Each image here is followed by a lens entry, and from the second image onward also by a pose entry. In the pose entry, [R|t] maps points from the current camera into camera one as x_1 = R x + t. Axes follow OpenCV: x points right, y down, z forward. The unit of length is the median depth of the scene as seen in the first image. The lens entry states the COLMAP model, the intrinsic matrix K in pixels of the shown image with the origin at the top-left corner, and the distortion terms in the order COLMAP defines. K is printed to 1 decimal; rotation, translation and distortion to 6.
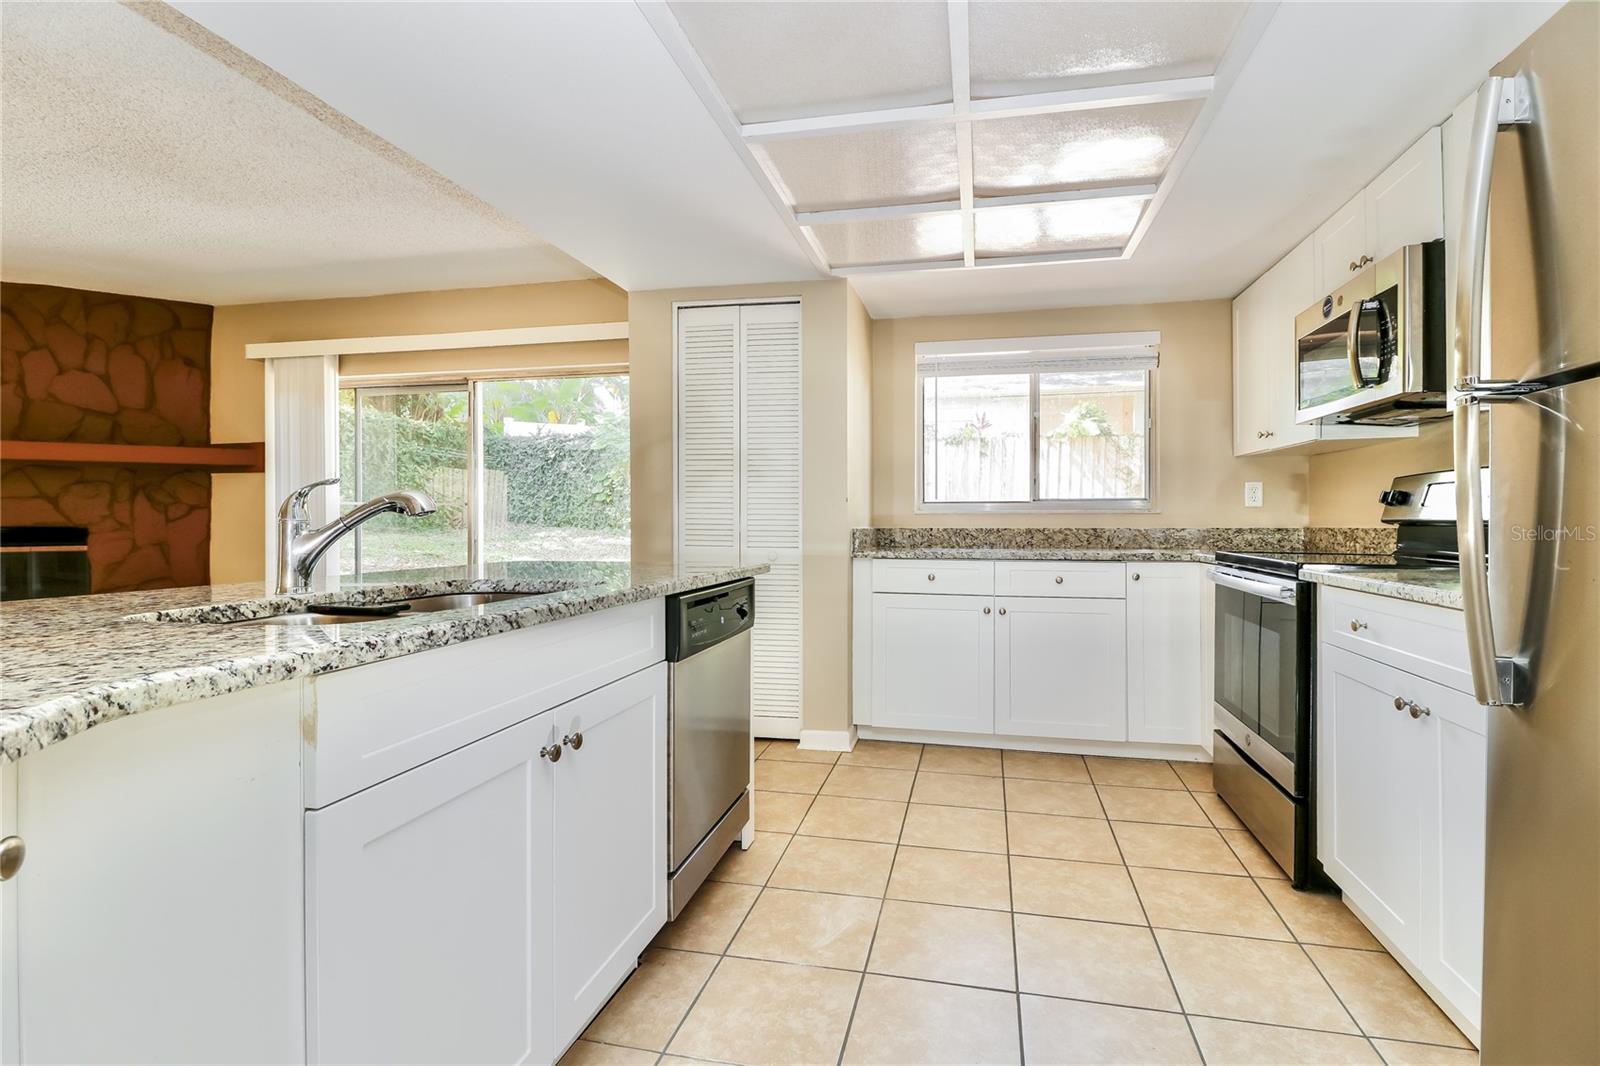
lens RADIAL K [[751.9, 0, 810.0], [0, 751.9, 527.4], [0, 0, 1]] dist [0.003995, -0.006982]
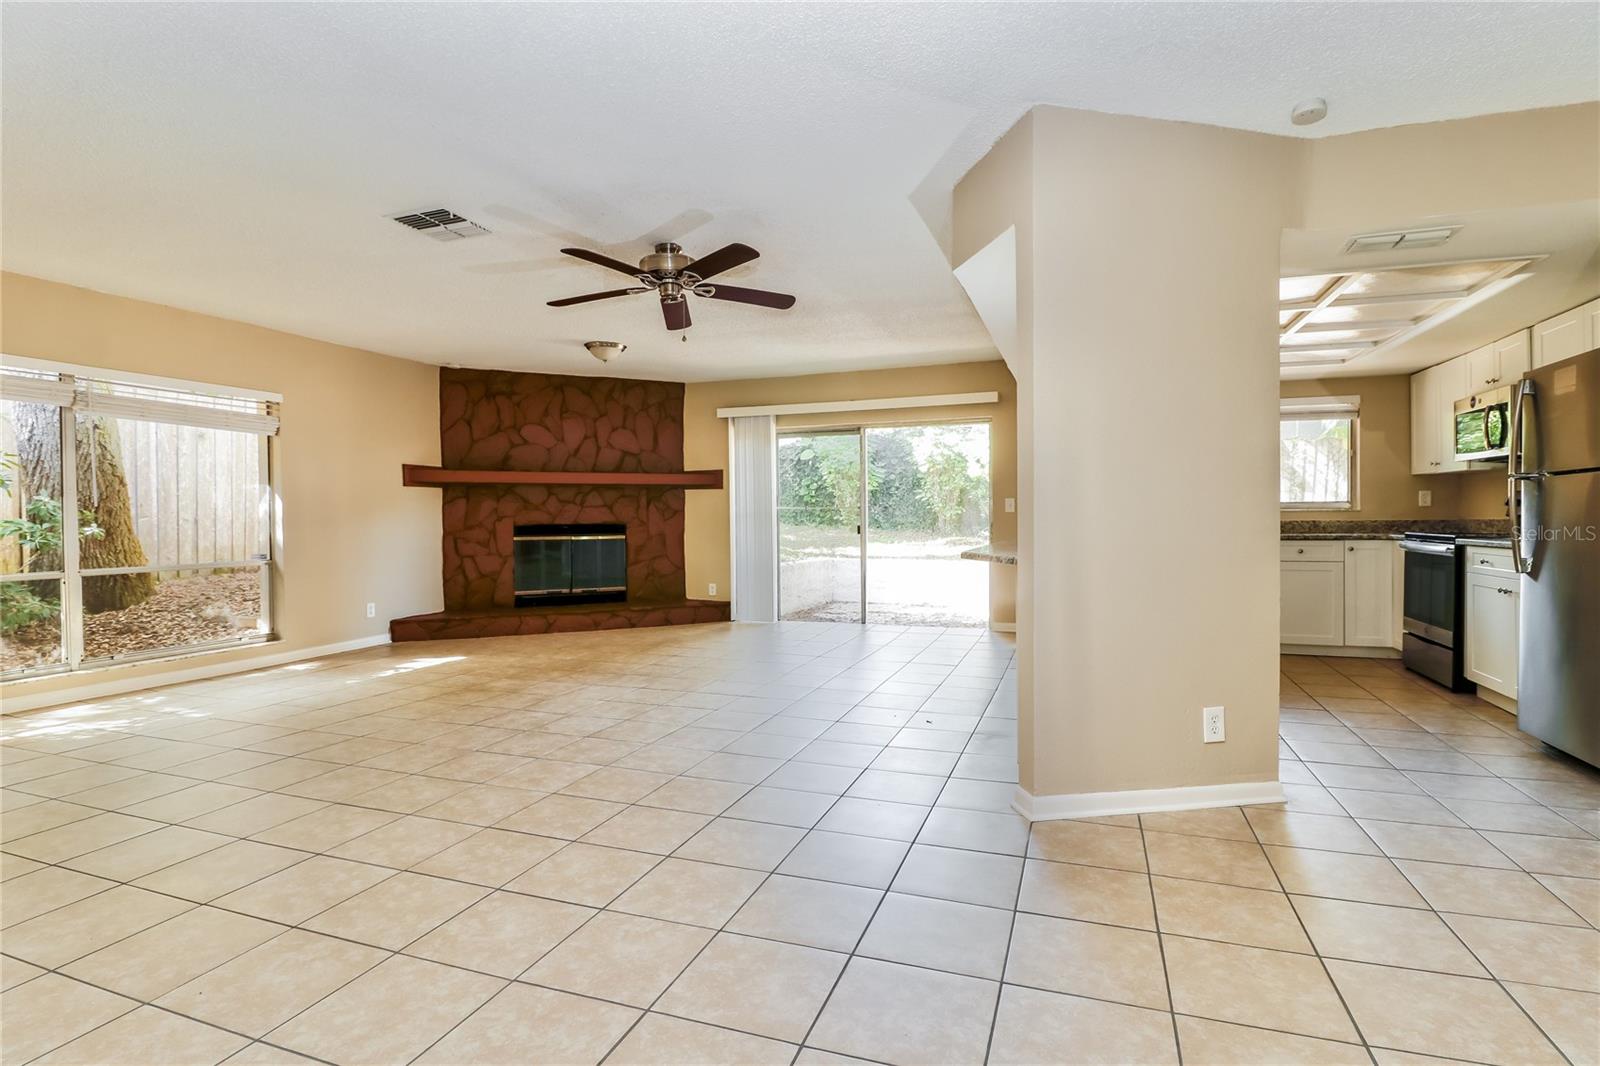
lens RADIAL K [[751.9, 0, 796.4], [0, 751.9, 531.9], [0, 0, 1]] dist [0.003995, -0.006982]
pose [[0.988794, -0.003589, -0.149246, -0.365071], [0.004968, 0.999948, 0.008863, 0.003712], [0.149207, -0.009505, 0.988760, -0.574854]]
